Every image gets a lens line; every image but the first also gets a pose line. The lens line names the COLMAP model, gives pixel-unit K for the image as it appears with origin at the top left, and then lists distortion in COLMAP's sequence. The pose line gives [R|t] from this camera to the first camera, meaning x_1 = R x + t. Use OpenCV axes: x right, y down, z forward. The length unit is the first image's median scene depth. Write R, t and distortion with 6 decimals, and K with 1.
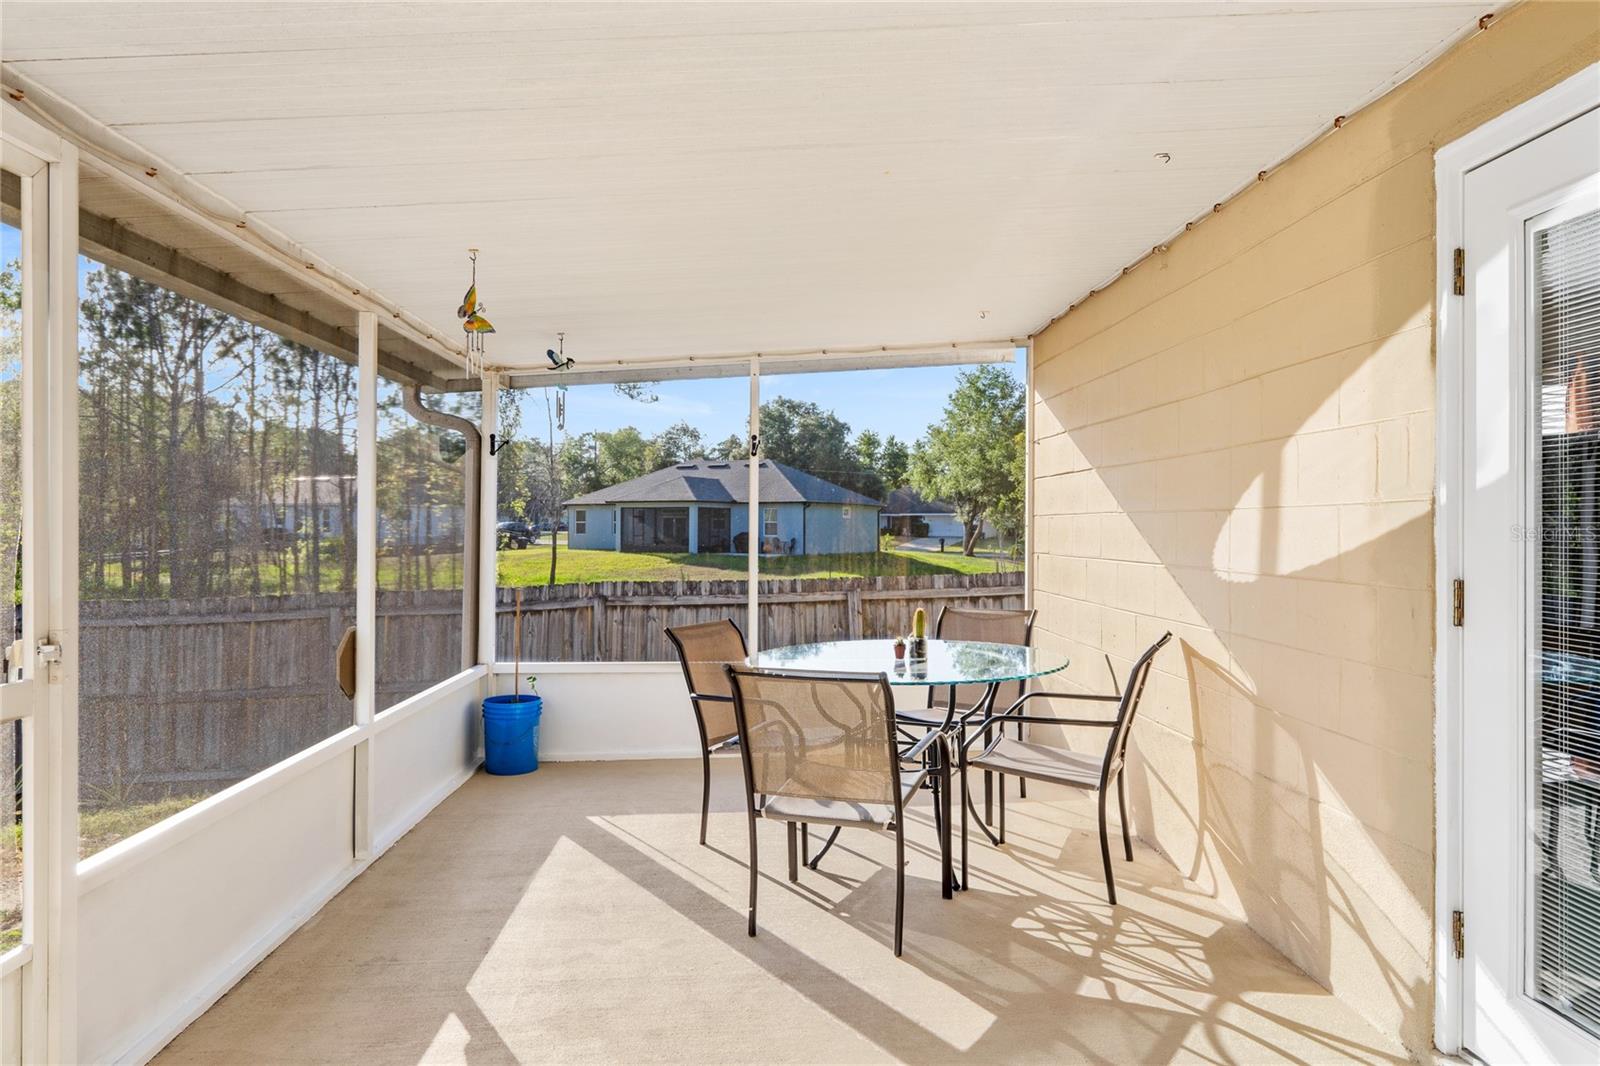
lens RADIAL K [[1001.0, 0, 793.4], [0, 1001.0, 531.9], [0, 0, 1]] dist [0.003920, -0.002308]
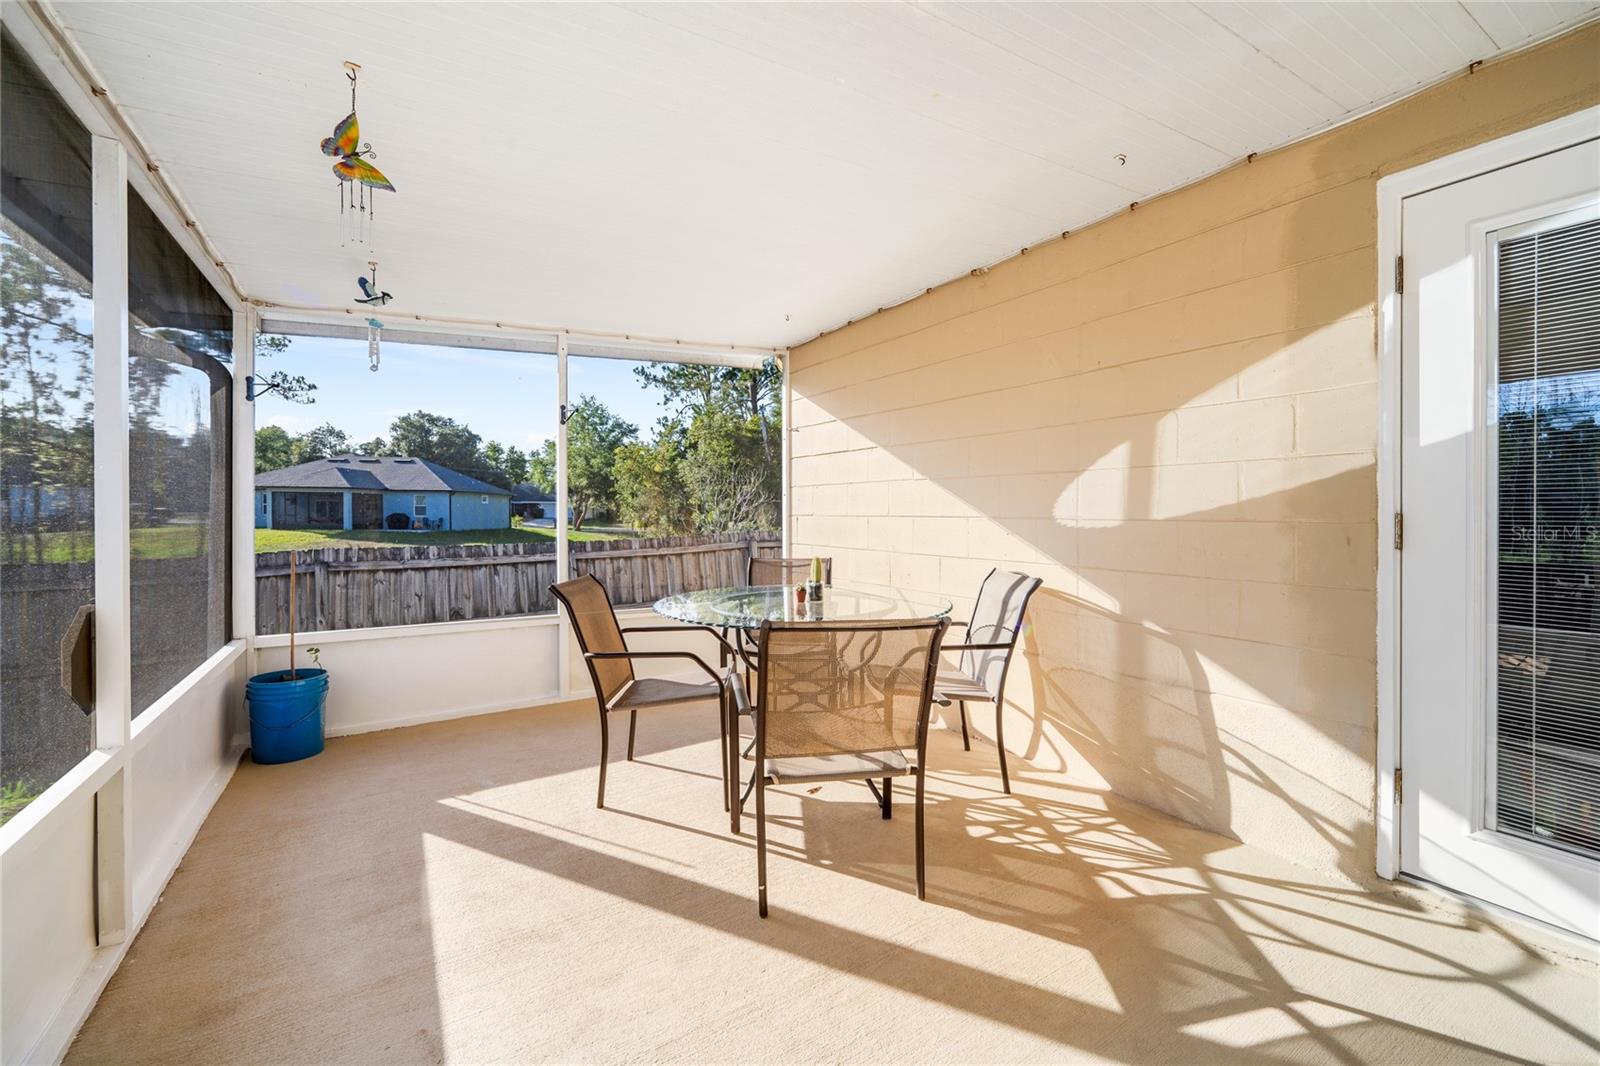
lens RADIAL K [[650.6, 0, 811.0], [0, 650.6, 528.4], [0, 0, 1]] dist [0.000497, -0.000875]
pose [[0.864301, -0.004196, 0.502958, -0.241504], [-0.005866, 0.999813, 0.018423, 0.032299], [-0.502941, -0.018873, 0.864114, 0.383921]]
